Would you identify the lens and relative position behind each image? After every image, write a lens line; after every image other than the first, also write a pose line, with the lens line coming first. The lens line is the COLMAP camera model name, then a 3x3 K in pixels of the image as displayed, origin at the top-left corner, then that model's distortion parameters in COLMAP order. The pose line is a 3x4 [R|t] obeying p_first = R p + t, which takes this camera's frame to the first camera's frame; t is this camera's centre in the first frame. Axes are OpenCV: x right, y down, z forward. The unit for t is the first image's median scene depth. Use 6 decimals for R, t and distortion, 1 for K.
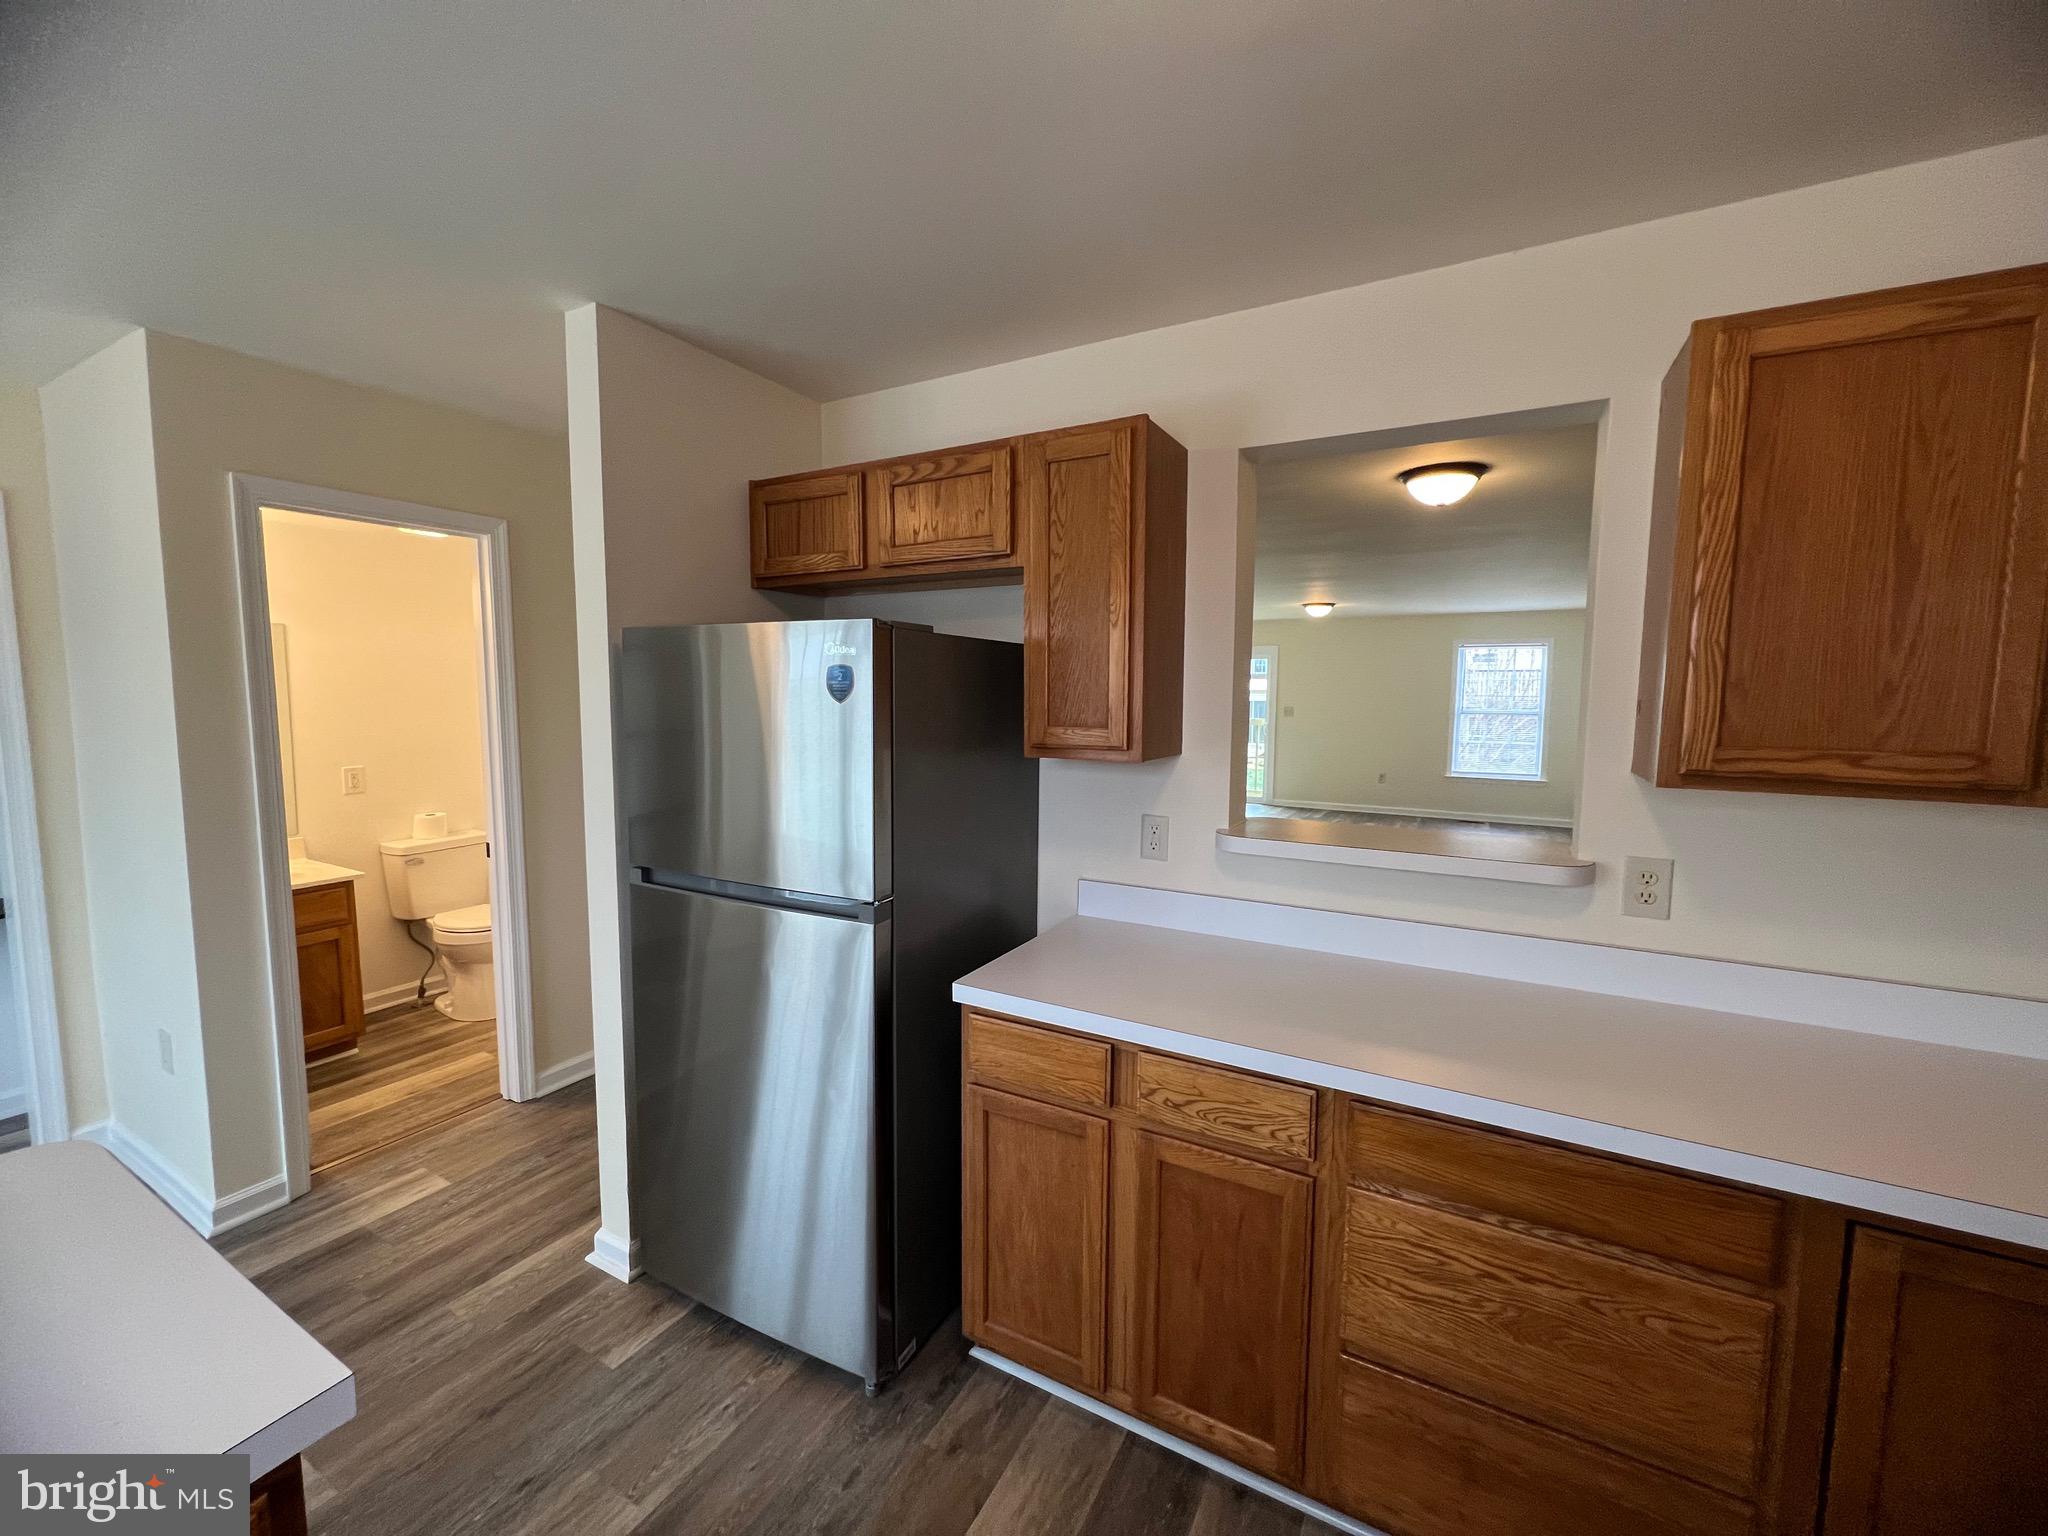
lens RADIAL K [[811.6, 0, 1024.0], [0, 811.6, 768.0], [0, 0, 1]] dist [-0.001347, 0.000006]
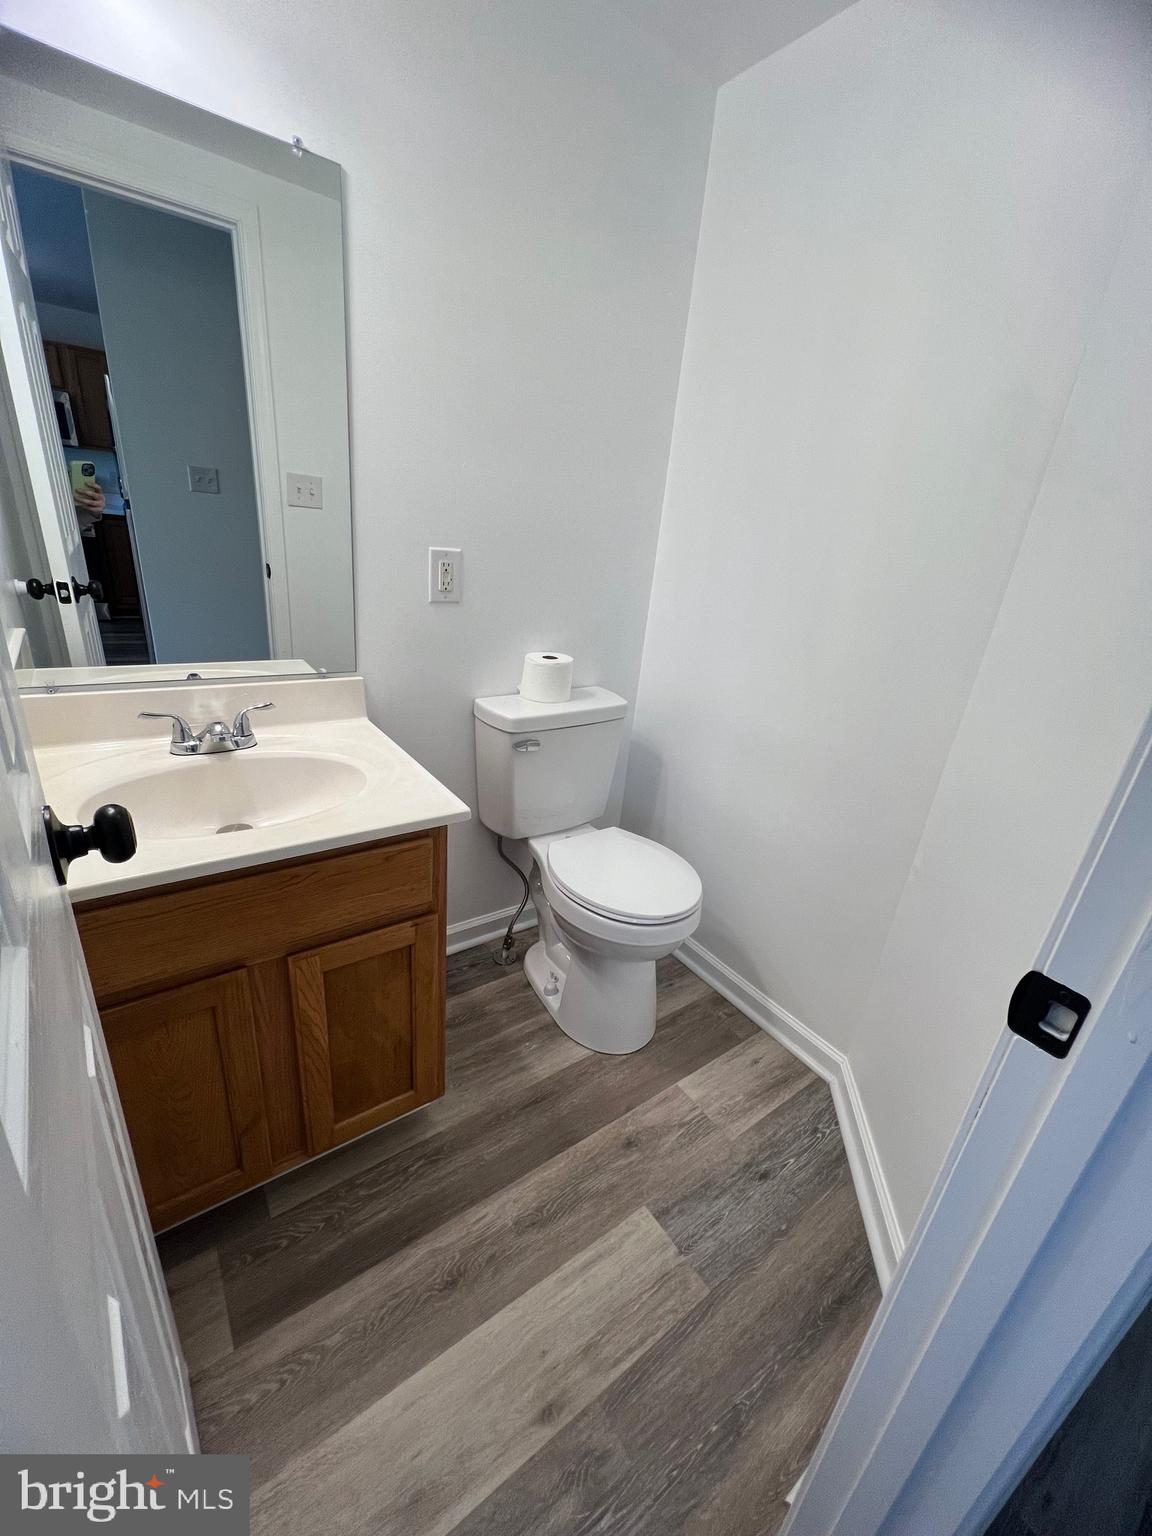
lens RADIAL K [[615.3, 0, 576.0], [0, 615.3, 768.0], [0, 0, 1]] dist [-0.002289, 0.000282]
pose [[0.899718, 0.231299, -0.370145, -0.589182], [-0.129189, 0.951165, 0.280350, 0.010482], [0.416914, -0.204417, 0.885662, 0.673727]]
